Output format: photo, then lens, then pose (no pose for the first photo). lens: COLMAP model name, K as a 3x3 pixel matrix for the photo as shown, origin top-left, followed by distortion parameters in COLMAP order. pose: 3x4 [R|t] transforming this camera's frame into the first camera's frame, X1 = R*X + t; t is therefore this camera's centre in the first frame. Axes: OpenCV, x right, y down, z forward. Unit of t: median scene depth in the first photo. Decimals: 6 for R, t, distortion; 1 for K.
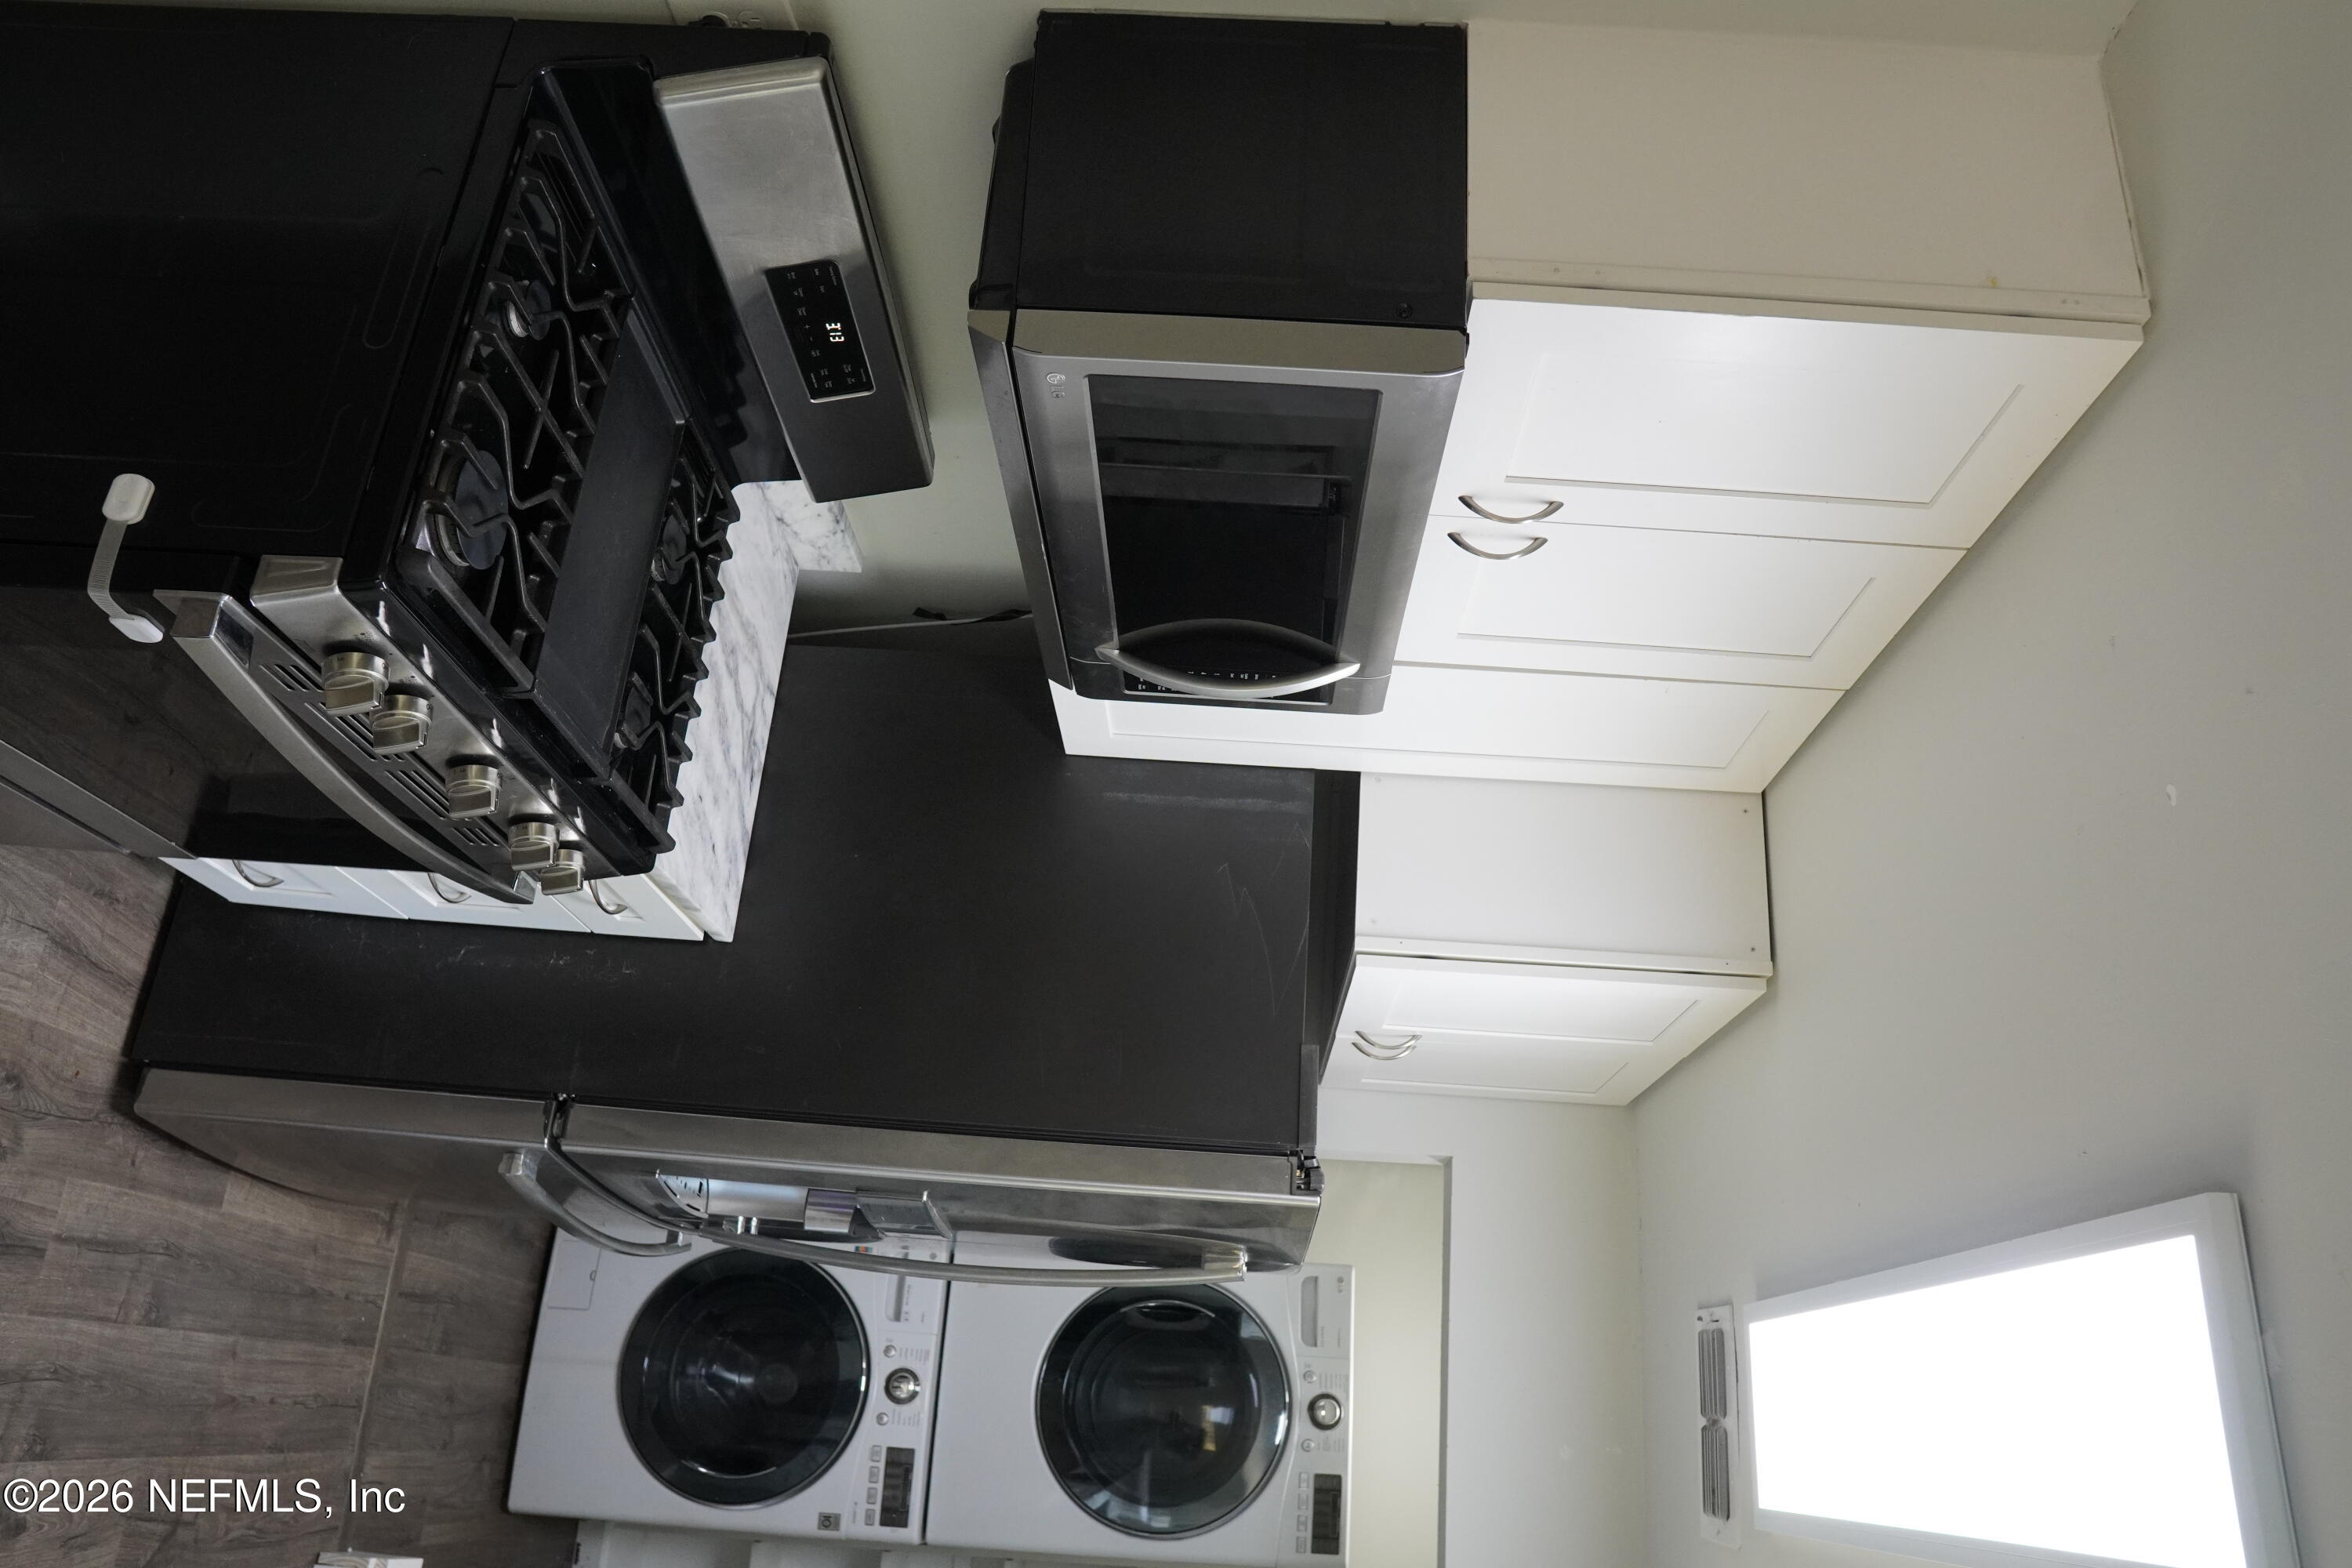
lens RADIAL K [[1628.4, 0, 1176.0], [0, 1628.4, 784.0], [0, 0, 1]] dist [-0.106440, 0.053174]
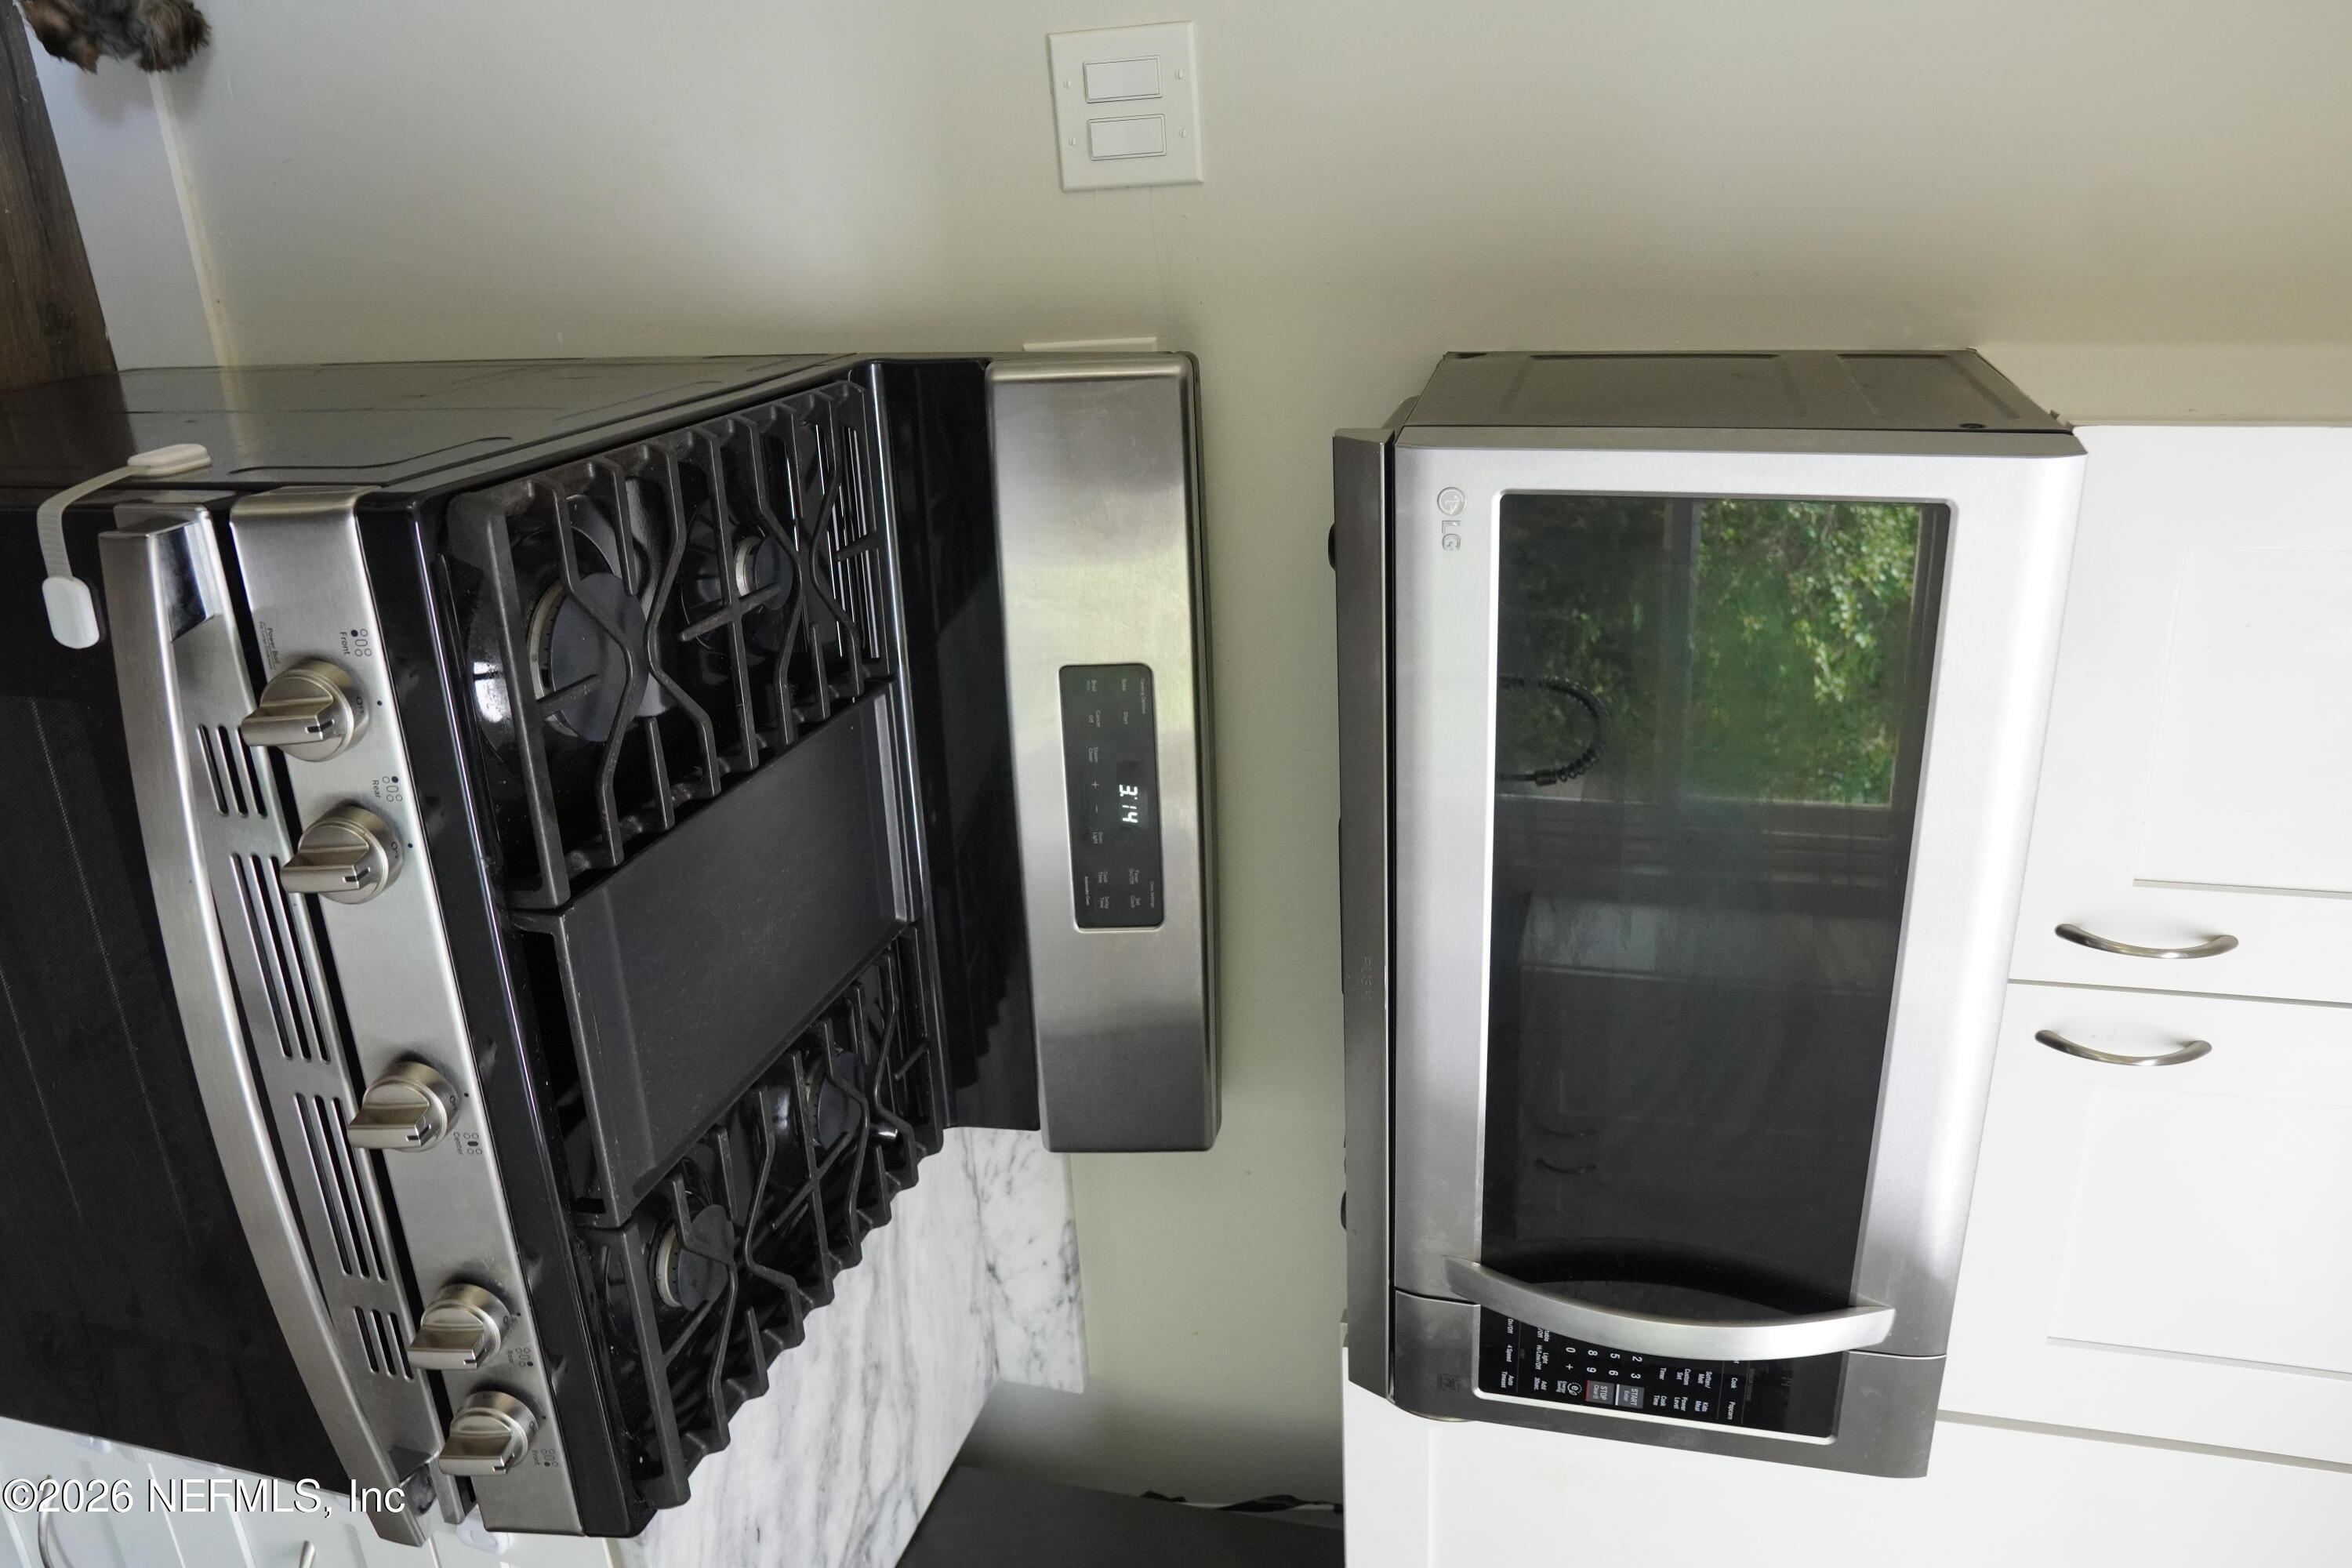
lens RADIAL K [[1628.4, 0, 1176.0], [0, 1628.4, 784.0], [0, 0, 1]] dist [-0.106440, 0.053174]
pose [[0.979889, 0.039270, -0.195643, -0.041480], [-0.171026, 0.670390, -0.722030, 0.284849], [0.102803, 0.740969, 0.663624, 0.512677]]
